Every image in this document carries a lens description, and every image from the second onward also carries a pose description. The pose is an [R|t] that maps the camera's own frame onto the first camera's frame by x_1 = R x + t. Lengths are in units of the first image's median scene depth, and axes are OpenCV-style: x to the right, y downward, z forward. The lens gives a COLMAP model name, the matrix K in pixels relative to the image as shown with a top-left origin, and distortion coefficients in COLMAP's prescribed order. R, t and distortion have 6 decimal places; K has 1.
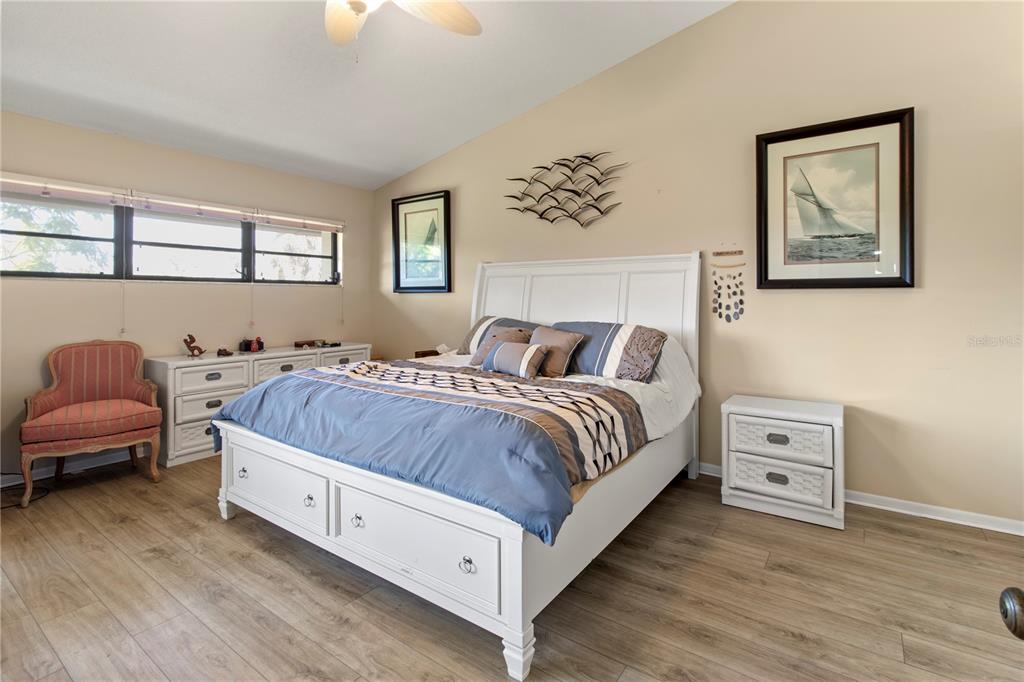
lens RADIAL K [[481.1, 0, 526.0], [0, 481.1, 288.8], [0, 0, 1]] dist [-0.004418, 0.000936]
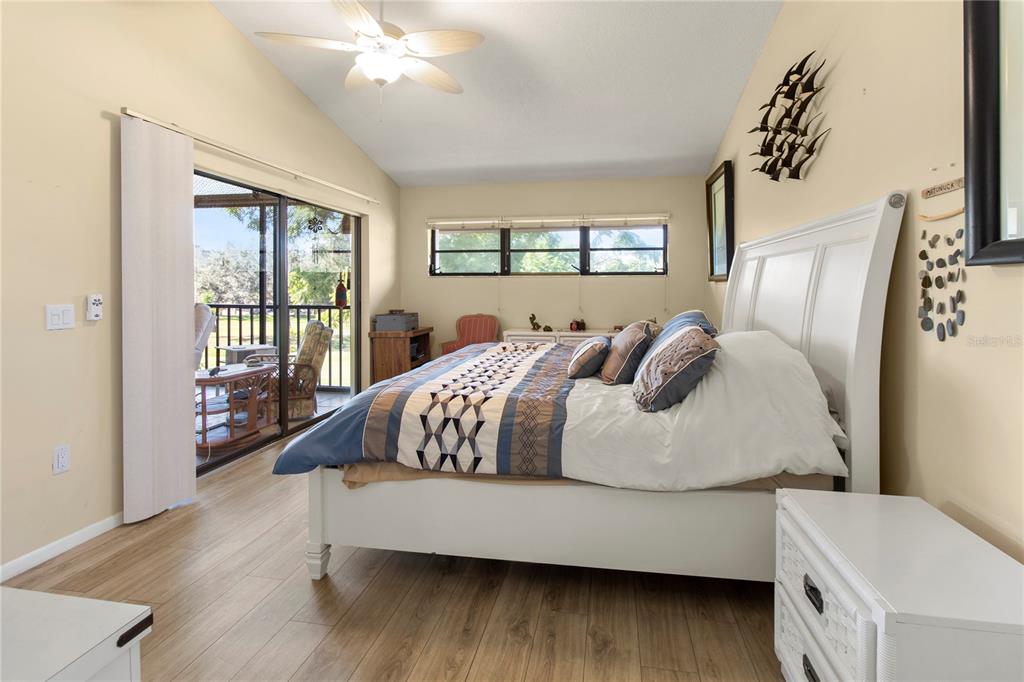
lens RADIAL K [[481.1, 0, 517.5], [0, 481.1, 292.1], [0, 0, 1]] dist [-0.004418, 0.000936]
pose [[0.437737, 0.011100, -0.899035, 0.650066], [0.008147, 0.999834, 0.016311, 0.012853], [0.899066, -0.014464, 0.437574, 0.440449]]
